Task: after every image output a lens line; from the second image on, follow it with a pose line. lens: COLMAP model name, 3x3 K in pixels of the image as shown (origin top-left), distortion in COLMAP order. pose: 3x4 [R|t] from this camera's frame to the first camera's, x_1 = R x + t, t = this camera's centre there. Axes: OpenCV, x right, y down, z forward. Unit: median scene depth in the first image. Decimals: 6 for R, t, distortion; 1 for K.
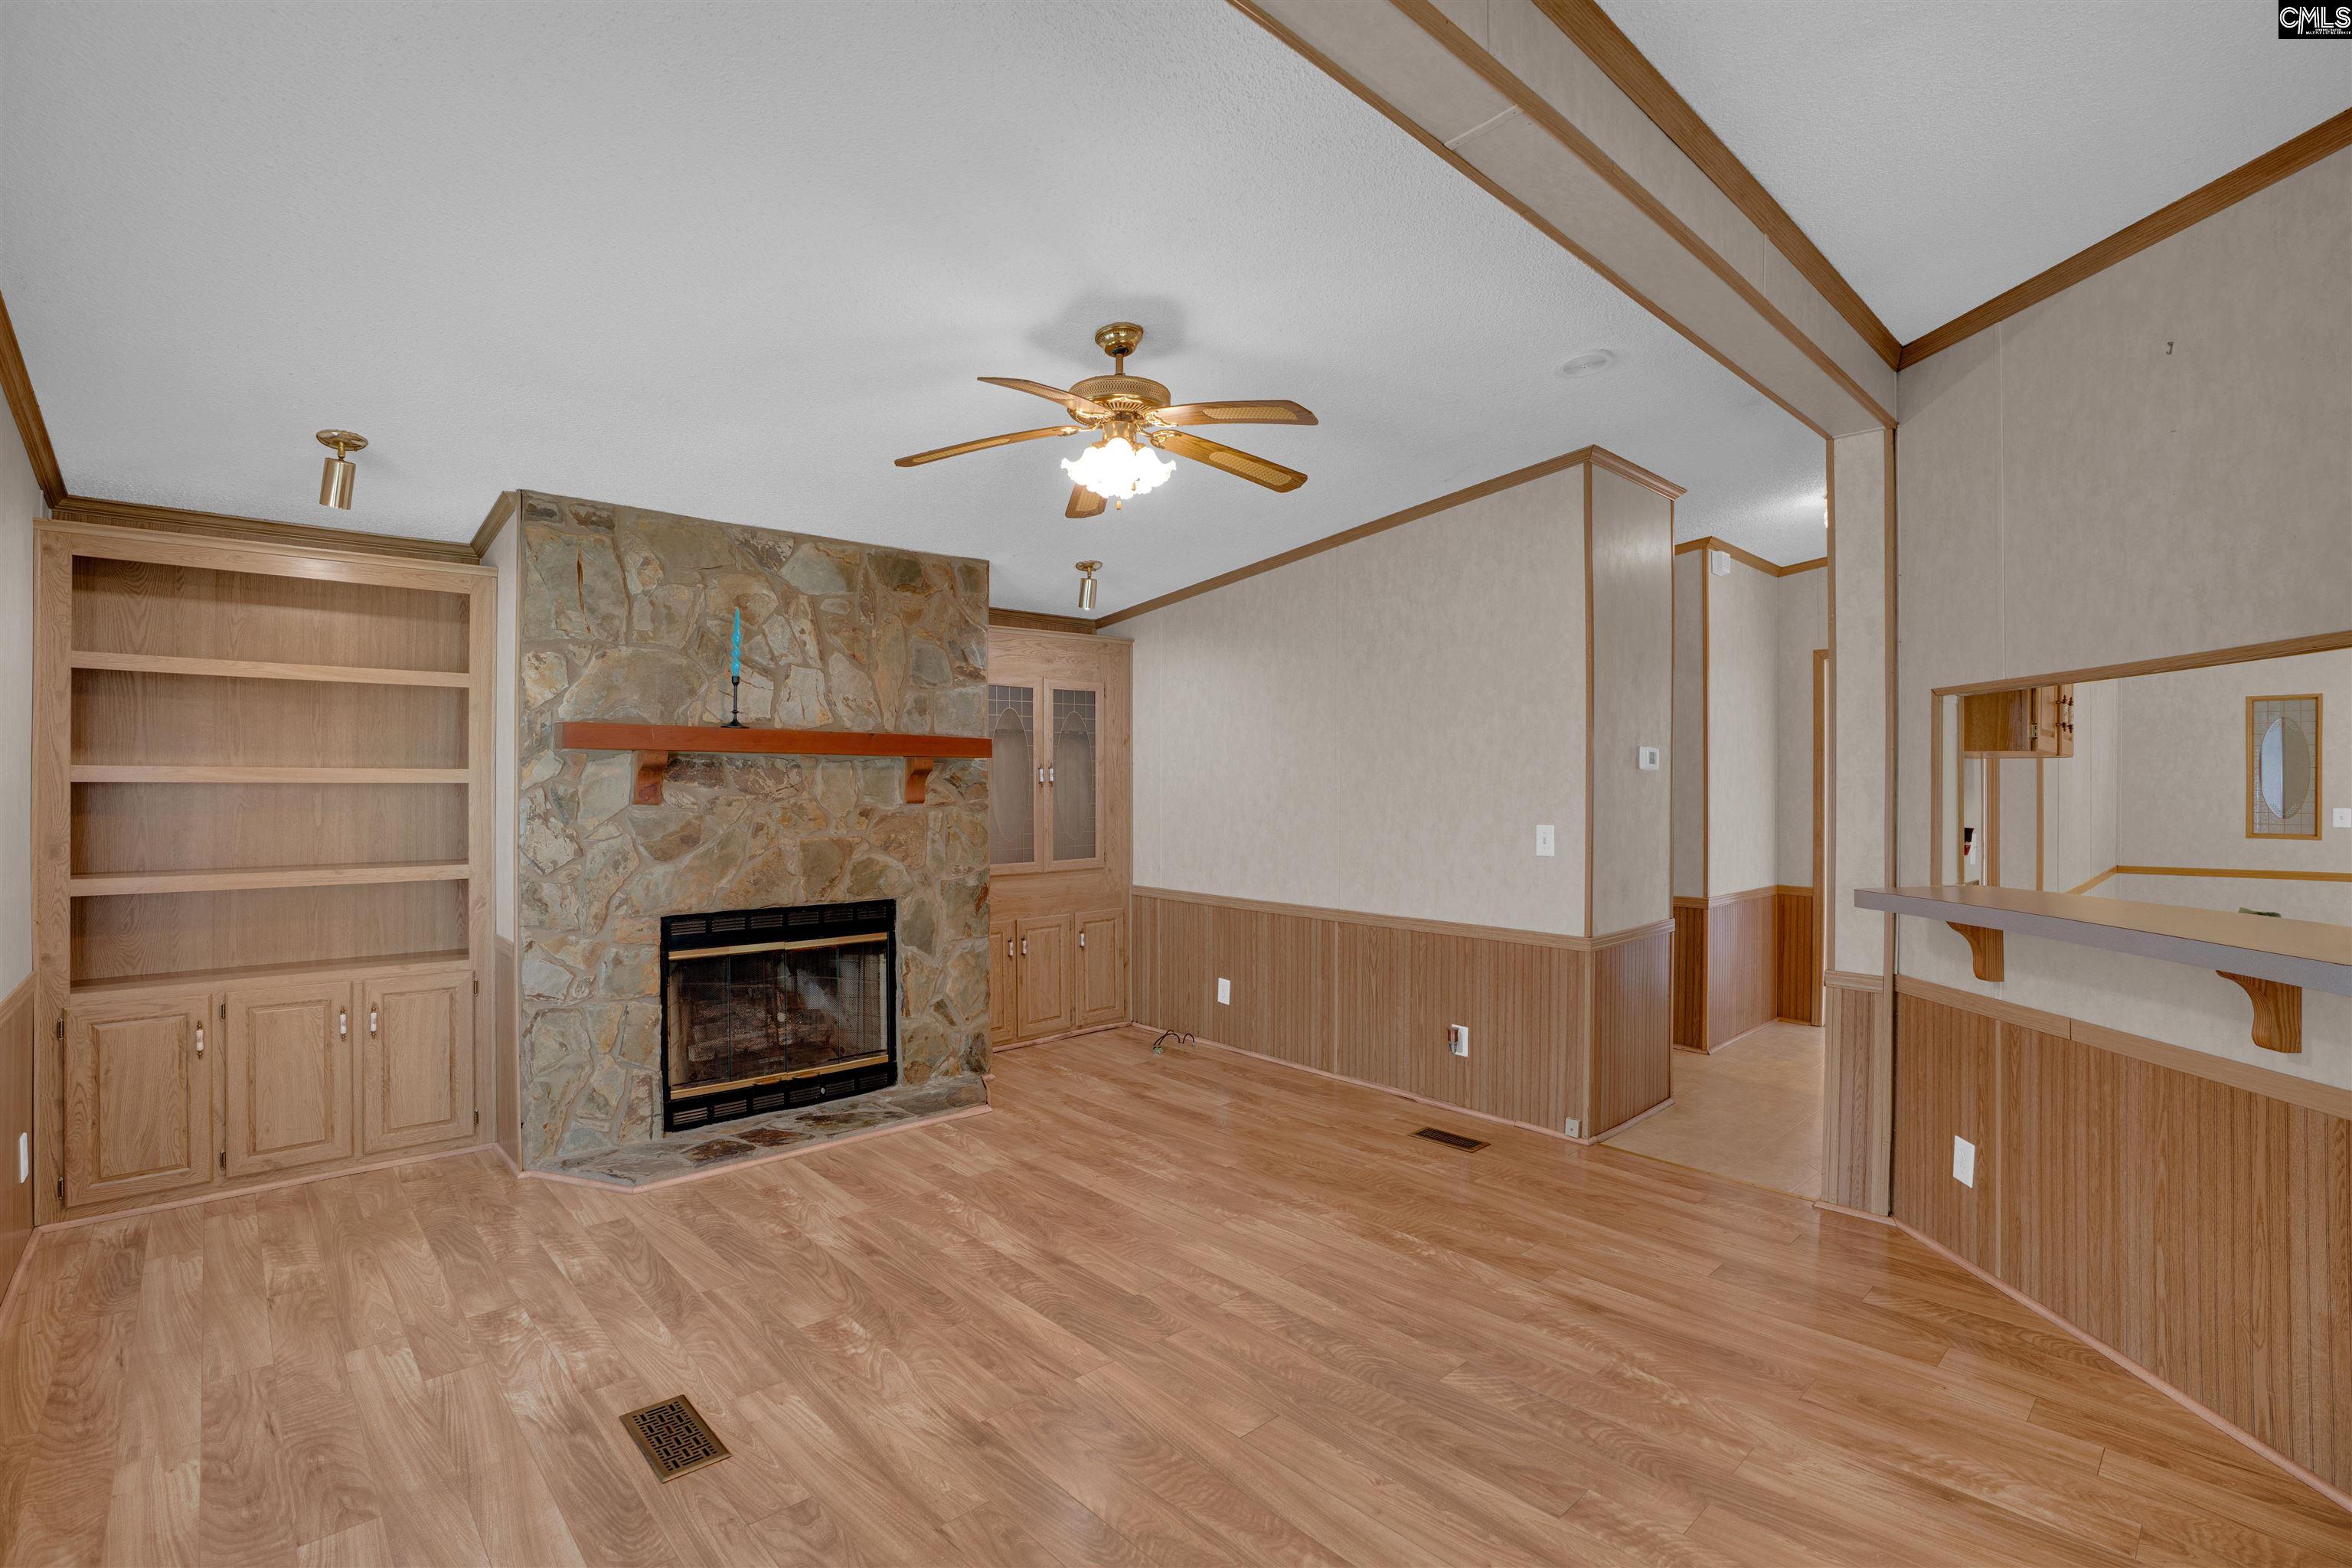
lens RADIAL K [[1101.2, 0, 1171.2], [0, 1101.2, 777.9], [0, 0, 1]] dist [-0.074165, 0.028970]
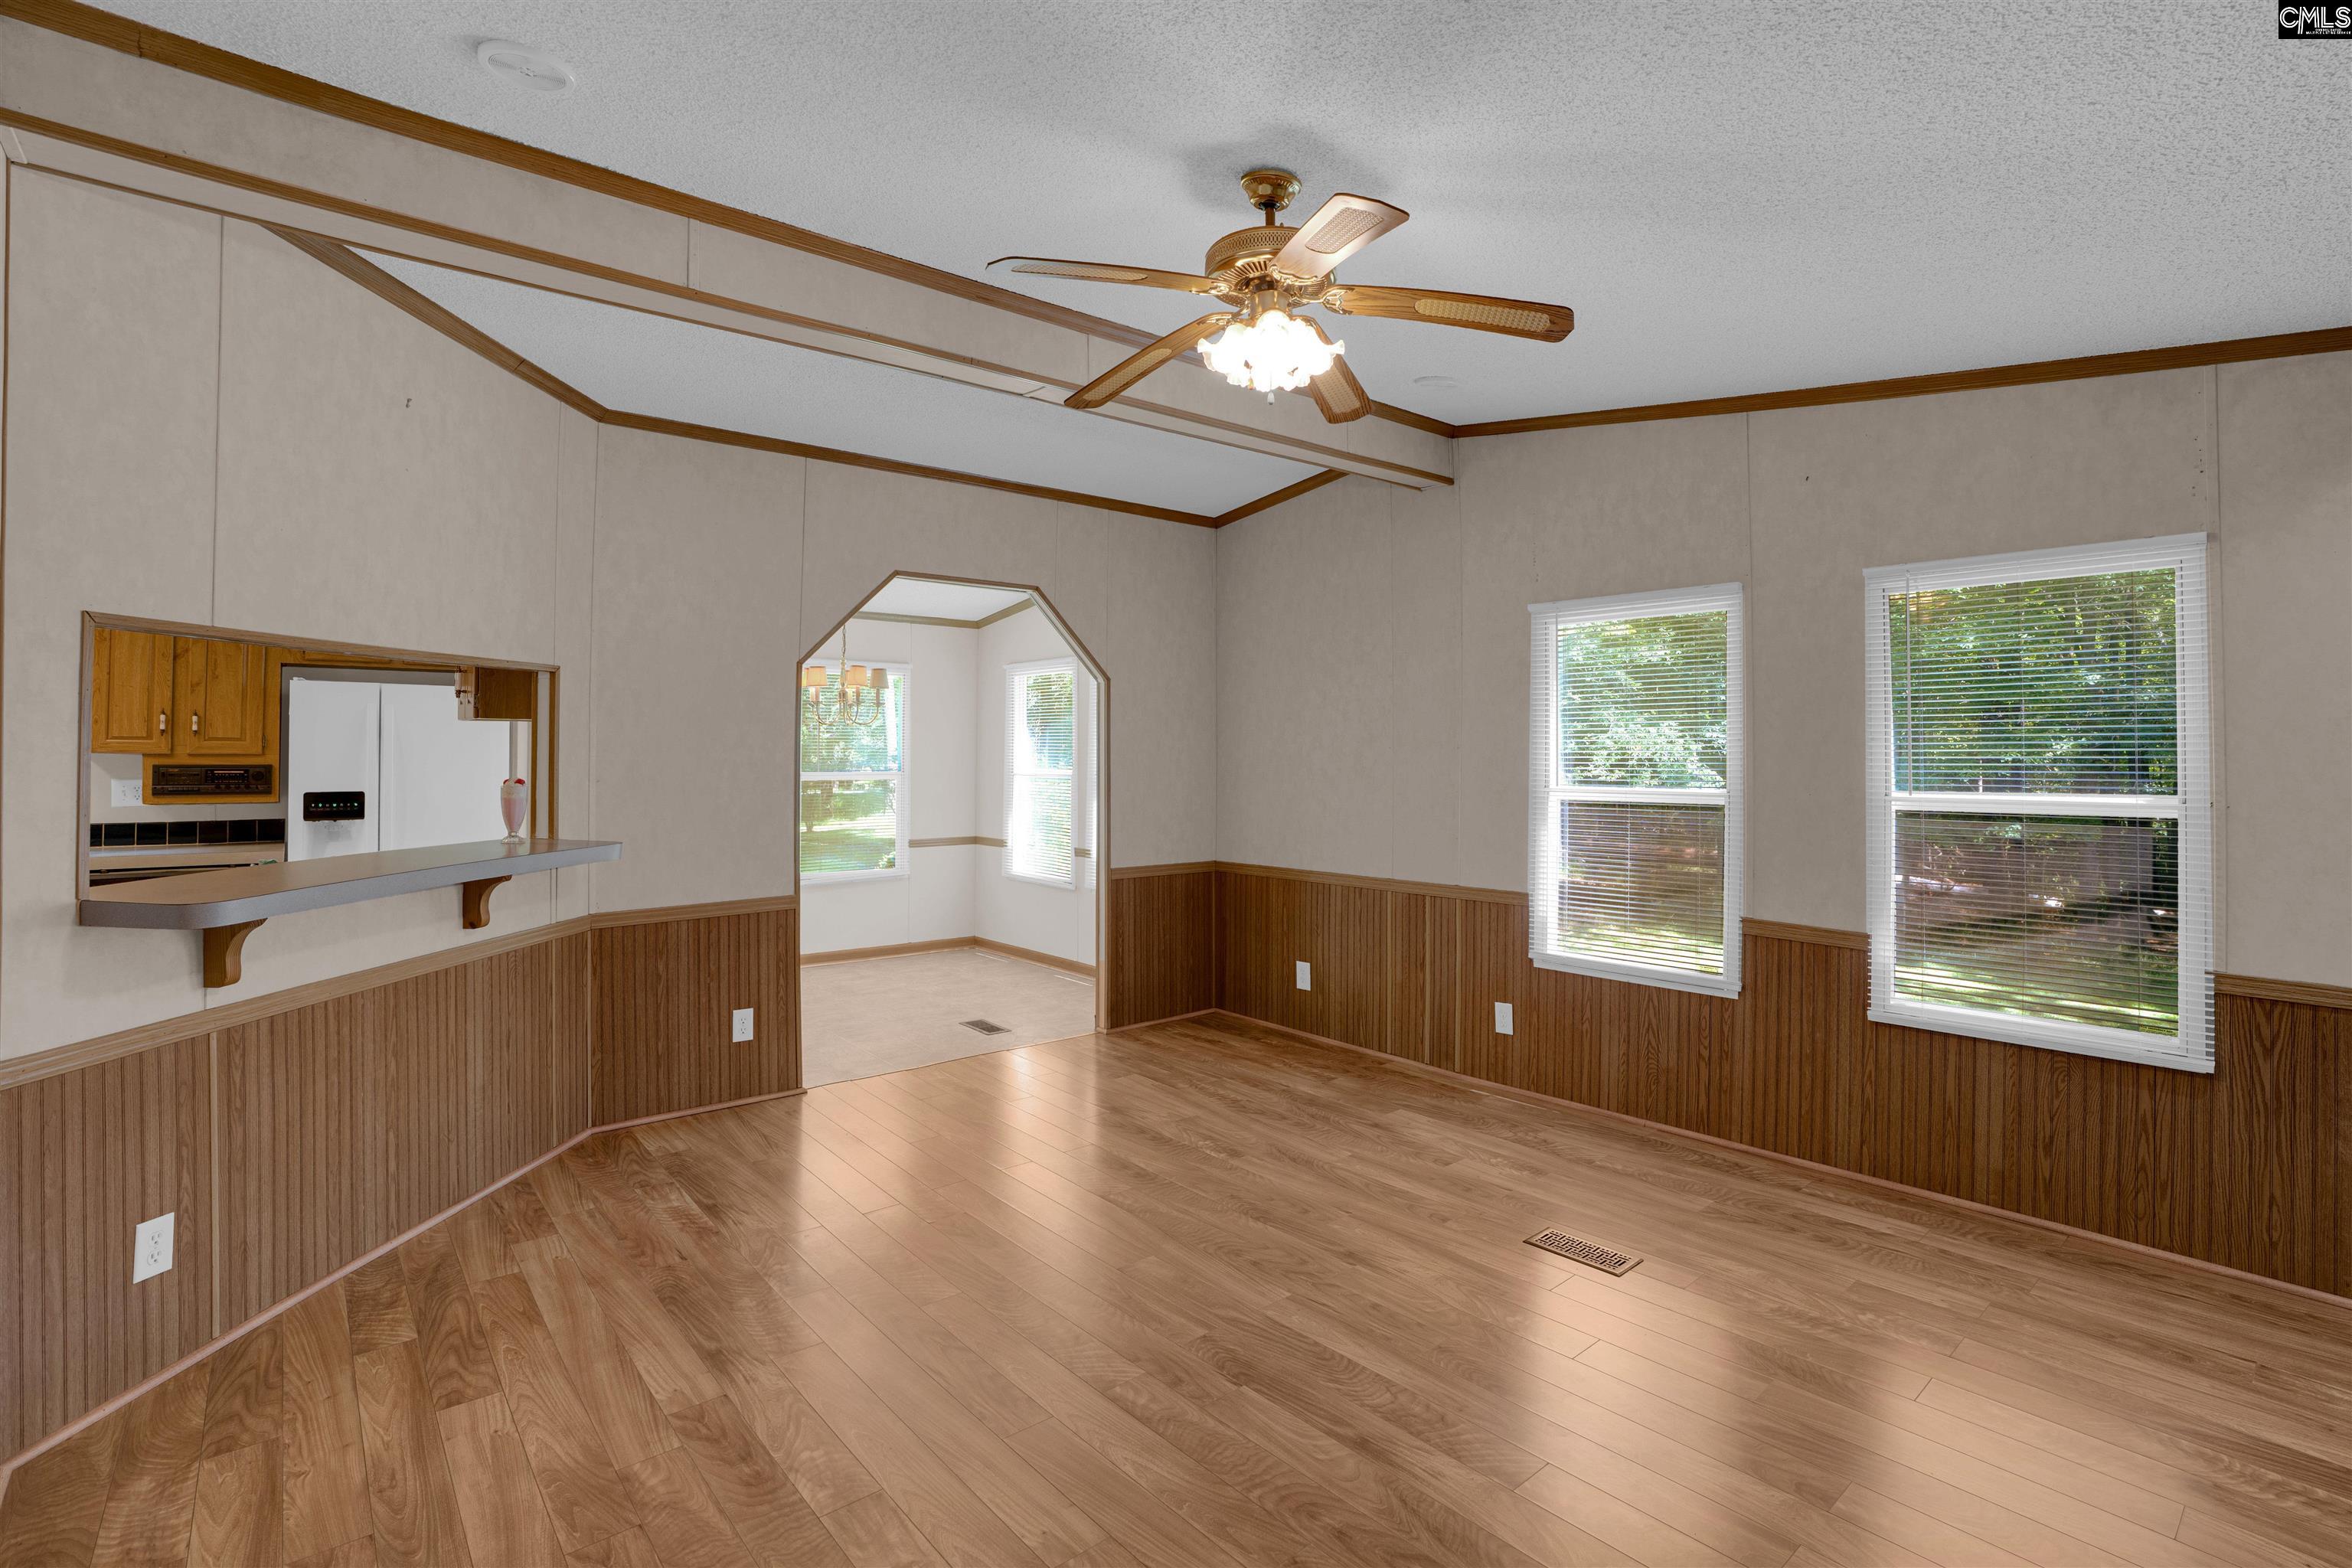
lens RADIAL K [[1101.2, 0, 1171.2], [0, 1101.2, 777.9], [0, 0, 1]] dist [-0.074165, 0.028970]
pose [[-0.998745, -0.006104, 0.049719, -0.011612], [-0.005374, 0.999876, 0.014801, 0.007964], [-0.049803, 0.014515, -0.998654, 1.309444]]
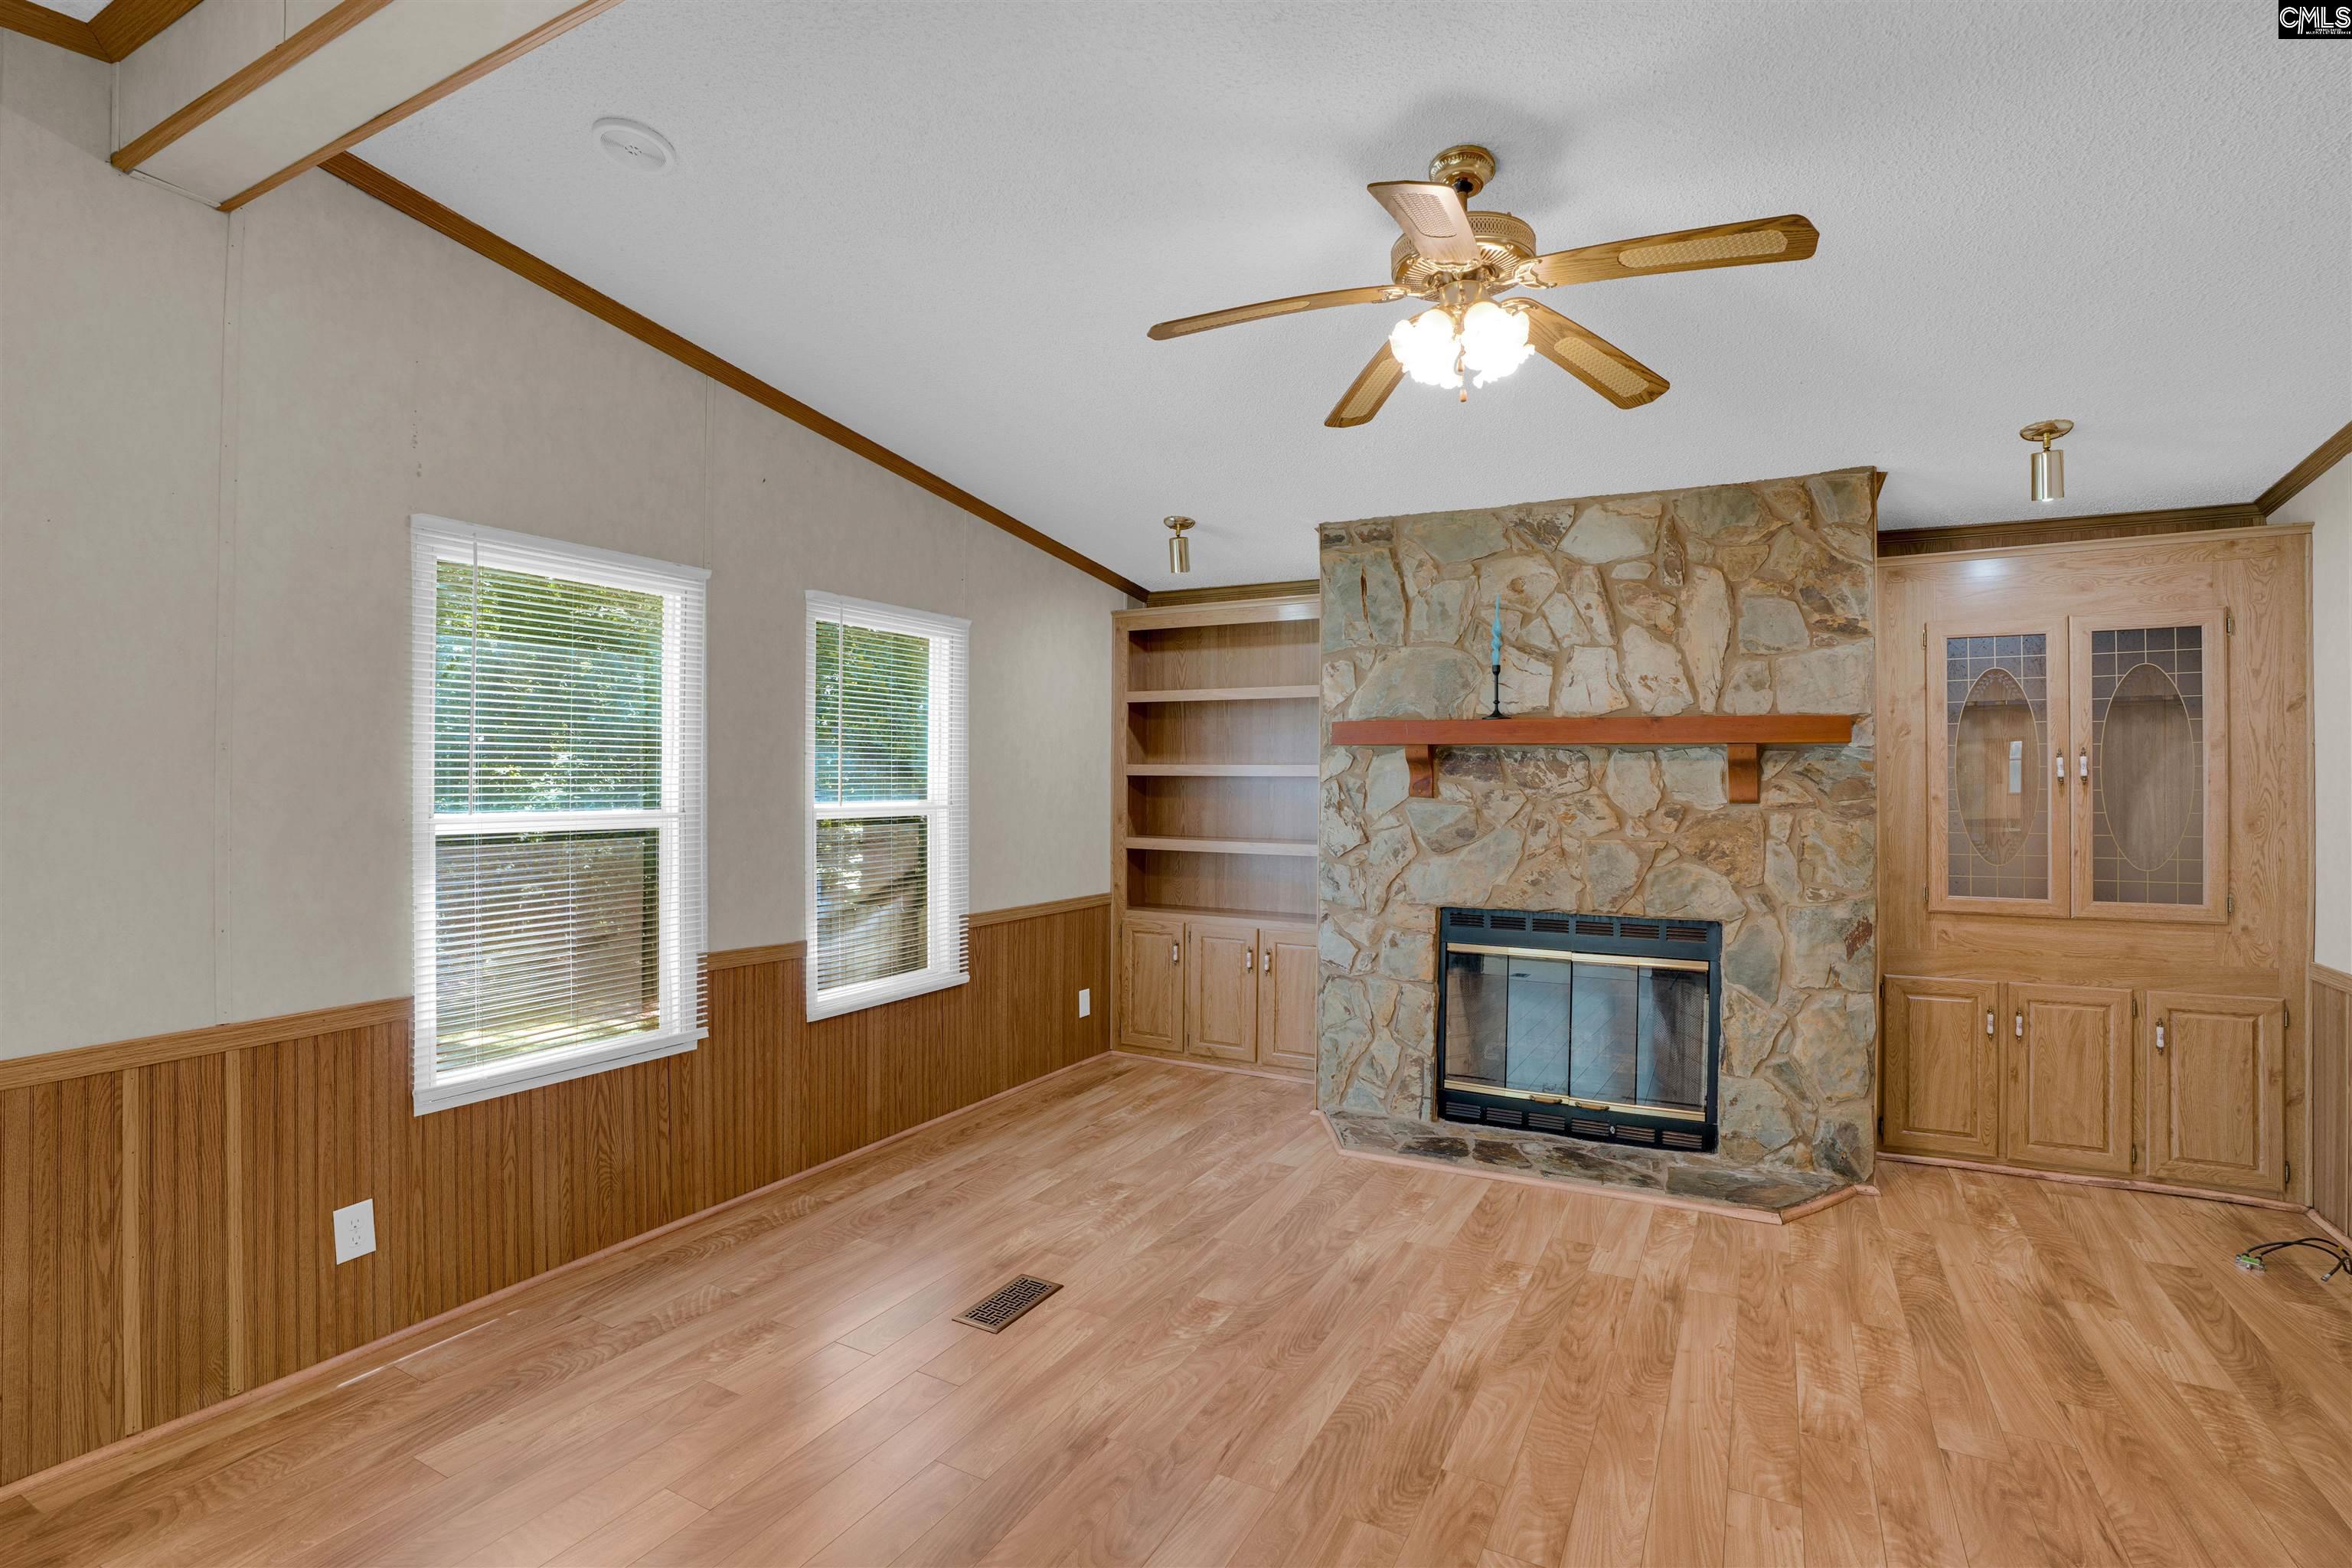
lens RADIAL K [[1101.2, 0, 1171.2], [0, 1101.2, 777.9], [0, 0, 1]] dist [-0.074165, 0.028970]
pose [[0.319378, 0.000441, -0.947627, 0.433052], [-0.000807, 1.000000, 0.000193, 0.006182], [0.947627, 0.000703, 0.319378, 0.431878]]
